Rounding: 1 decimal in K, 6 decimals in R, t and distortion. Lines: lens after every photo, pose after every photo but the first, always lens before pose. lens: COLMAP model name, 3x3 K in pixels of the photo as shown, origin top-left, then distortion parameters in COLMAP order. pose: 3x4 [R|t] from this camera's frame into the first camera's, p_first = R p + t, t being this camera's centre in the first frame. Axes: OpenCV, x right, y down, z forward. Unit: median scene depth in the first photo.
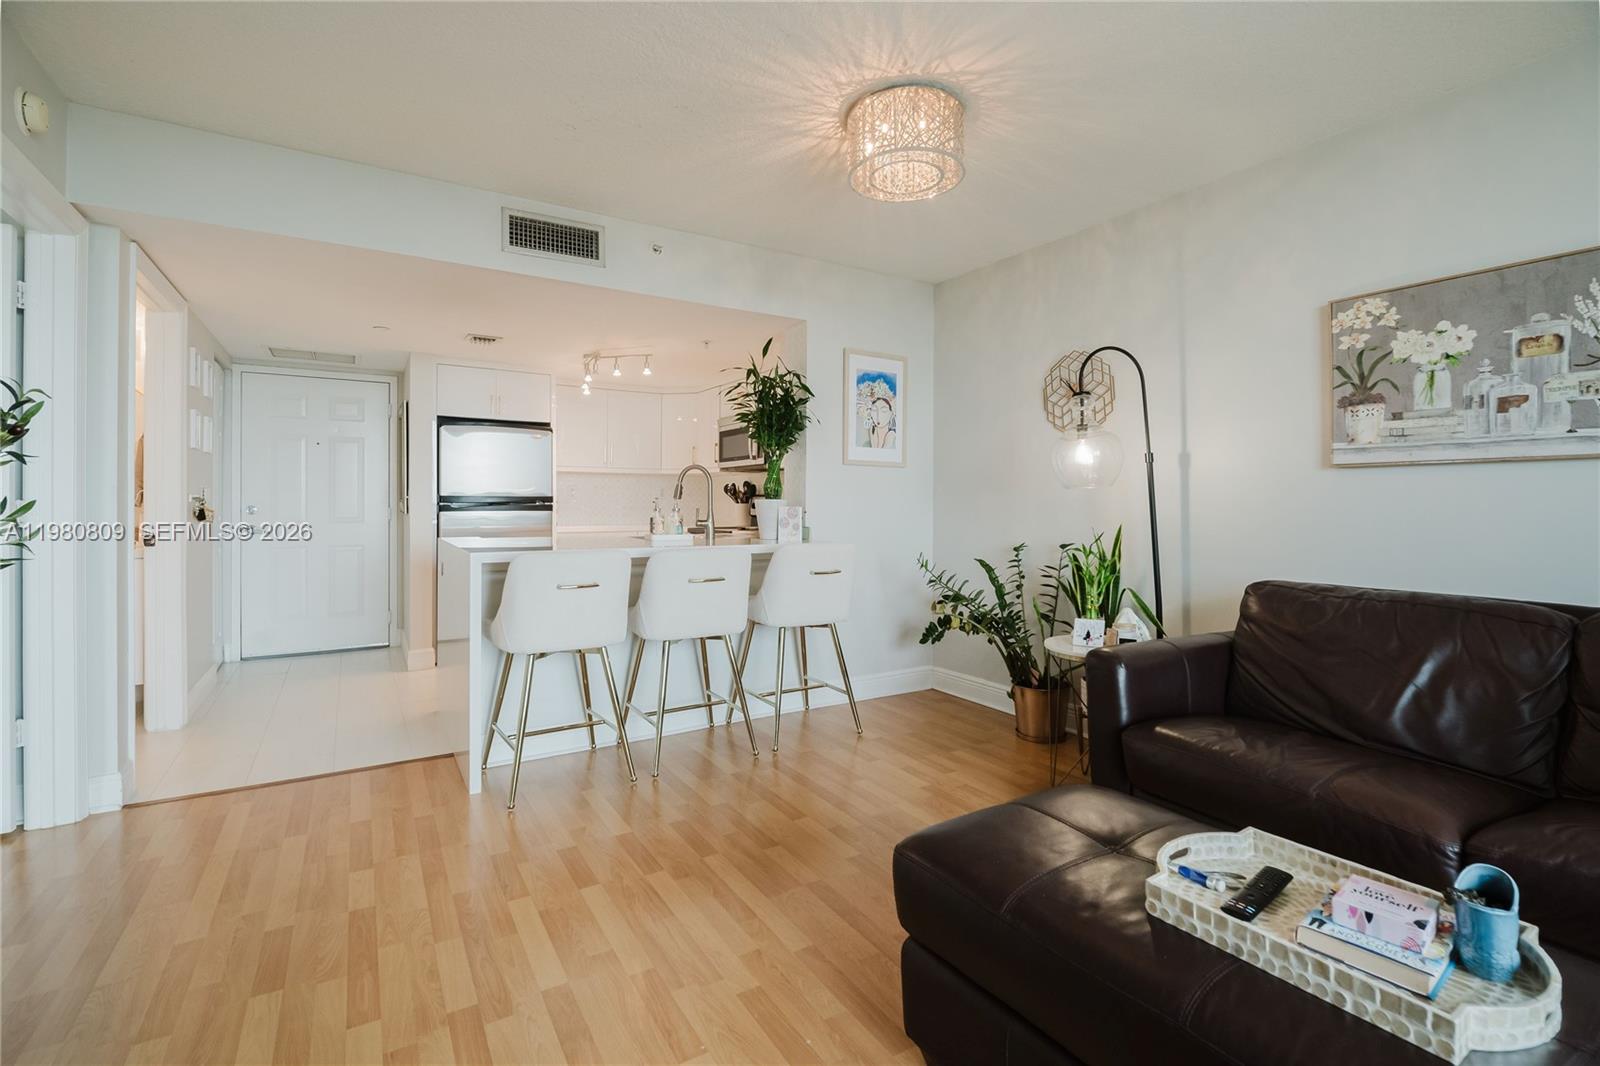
lens RADIAL K [[712.0, 0, 808.6], [0, 712.0, 502.8], [0, 0, 1]] dist [-0.009764, -0.000410]
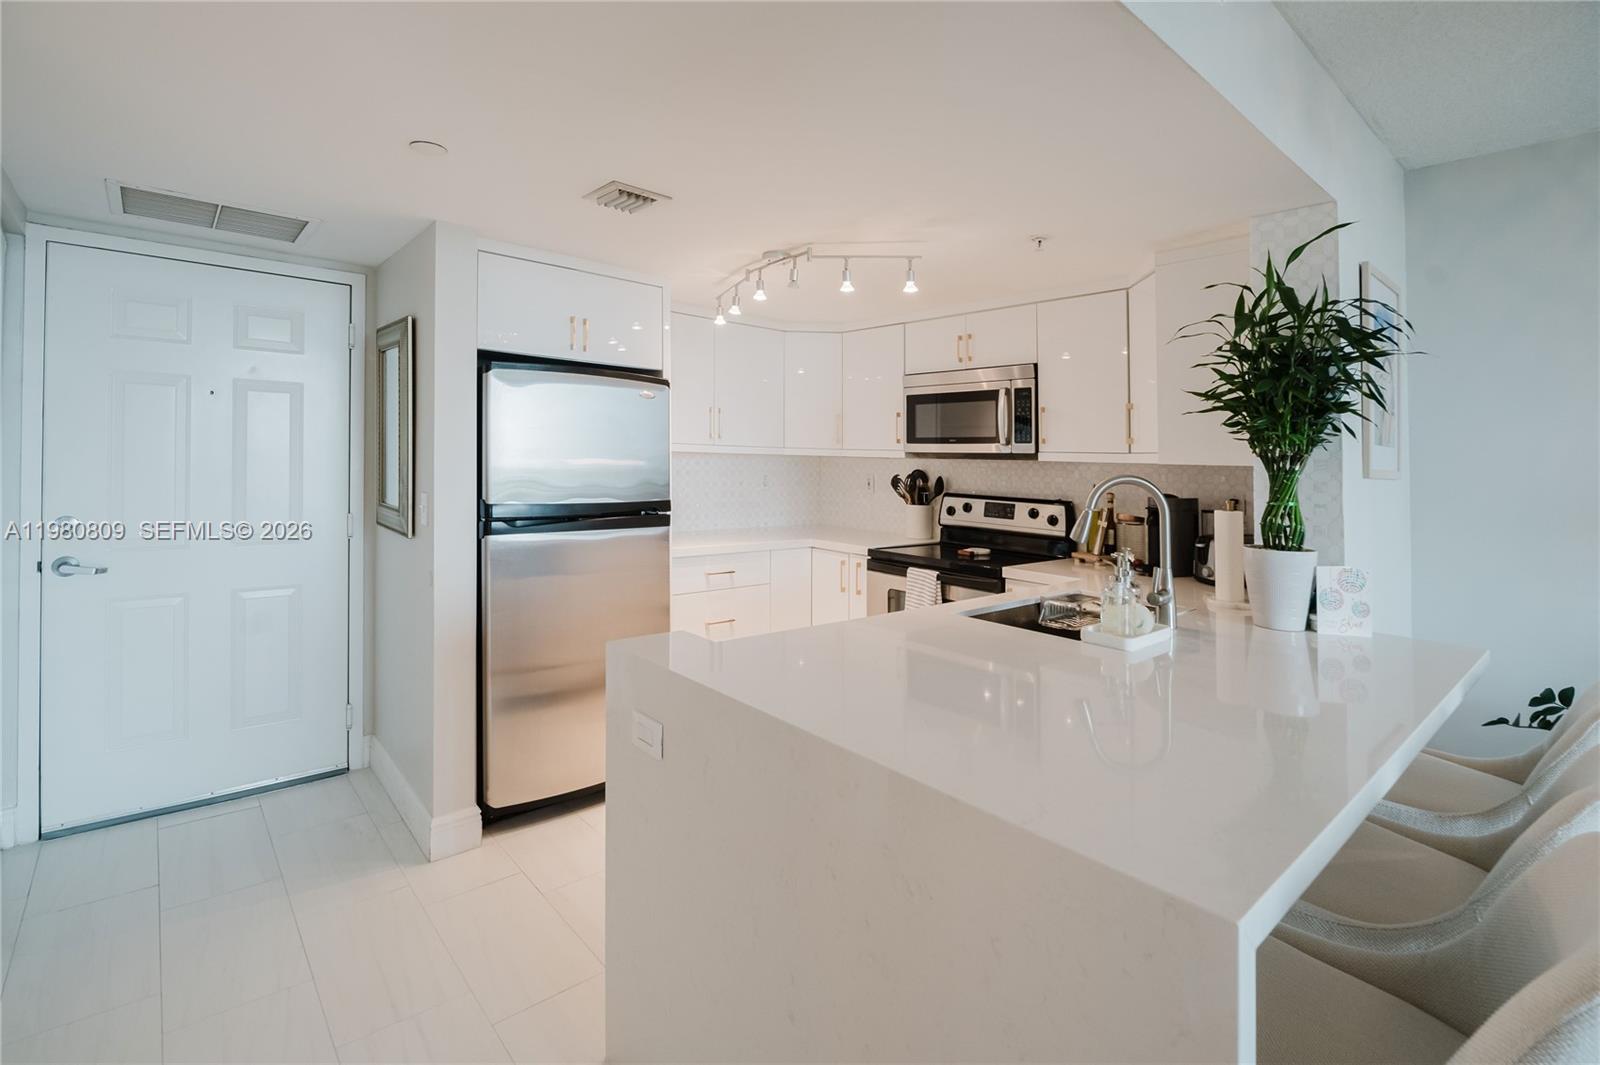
lens RADIAL K [[732.9, 0, 803.6], [0, 732.9, 459.4], [0, 0, 1]] dist [0.001514, 0.000292]
pose [[0.988398, 0.024556, 0.149889, -0.467932], [-0.025129, 0.999682, 0.001935, -0.062137], [-0.149794, -0.005679, 0.988701, 0.548933]]
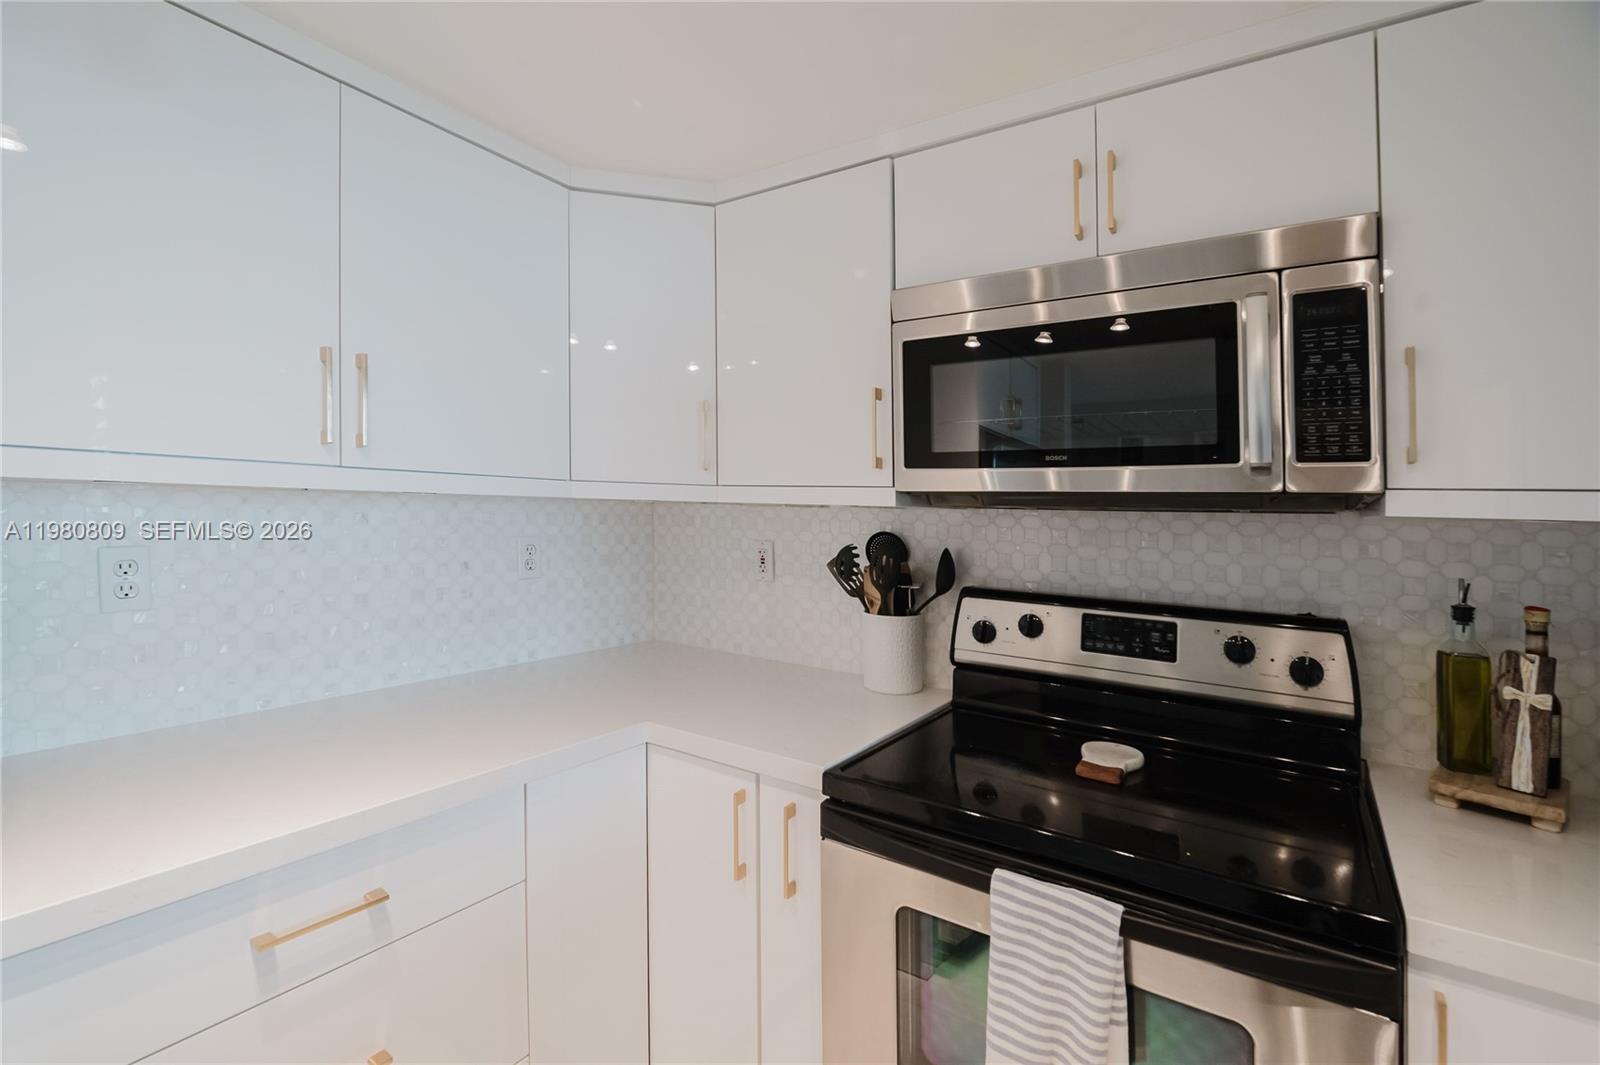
lens RADIAL K [[730.2, 0, 795.1], [0, 730.2, 517.9], [0, 0, 1]] dist [-0.012686, -0.000187]
pose [[0.920177, 0.019983, 0.390993, -0.381749], [-0.025960, 0.999613, 0.010006, -0.061910], [-0.390642, -0.019357, 0.920339, 1.172832]]
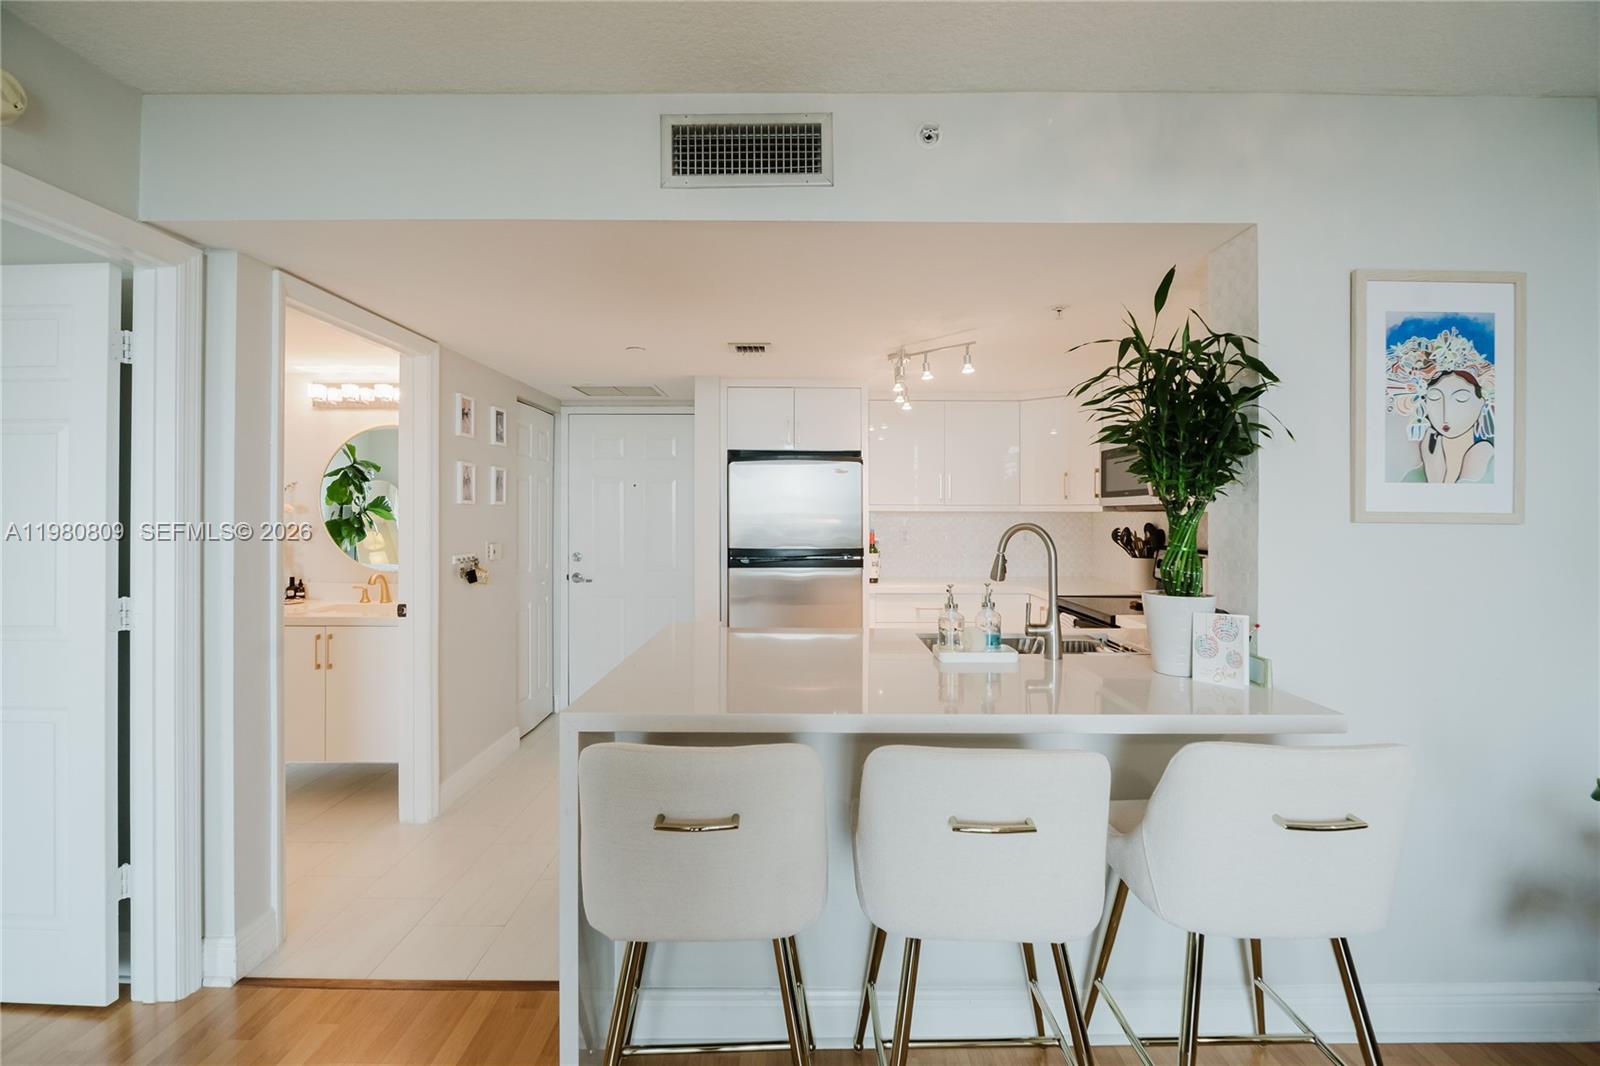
lens RADIAL K [[712.0, 0, 808.6], [0, 712.0, 502.8], [0, 0, 1]] dist [-0.009764, -0.000410]
pose [[0.845391, -0.006820, -0.534105, -0.004683], [-0.001200, 0.999892, -0.014666, -0.062969], [0.534147, 0.013040, 0.845291, 0.448985]]
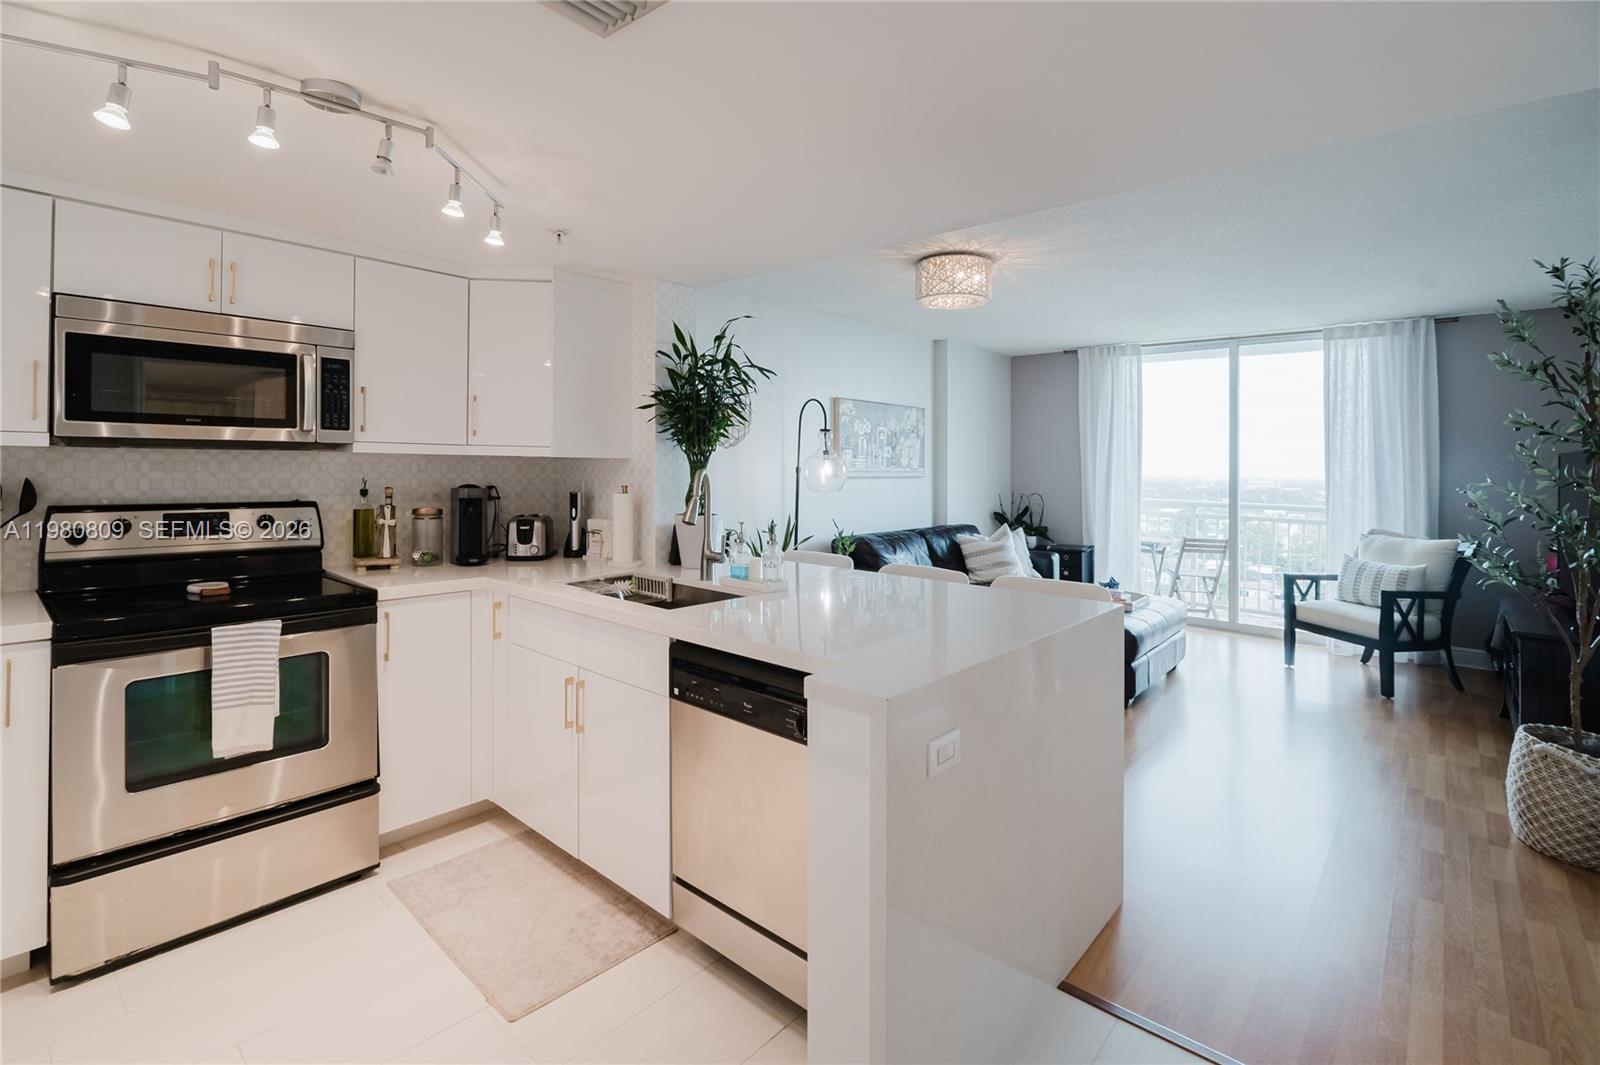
lens RADIAL K [[736.6, 0, 803.8], [0, 736.6, 430.7], [0, 0, 1]] dist [-0.016439, -0.000606]
pose [[-0.284013, 0.038127, 0.958062, -0.839620], [-0.014904, 0.998913, -0.044171, -0.062042], [-0.958705, -0.026824, -0.283136, 1.127045]]
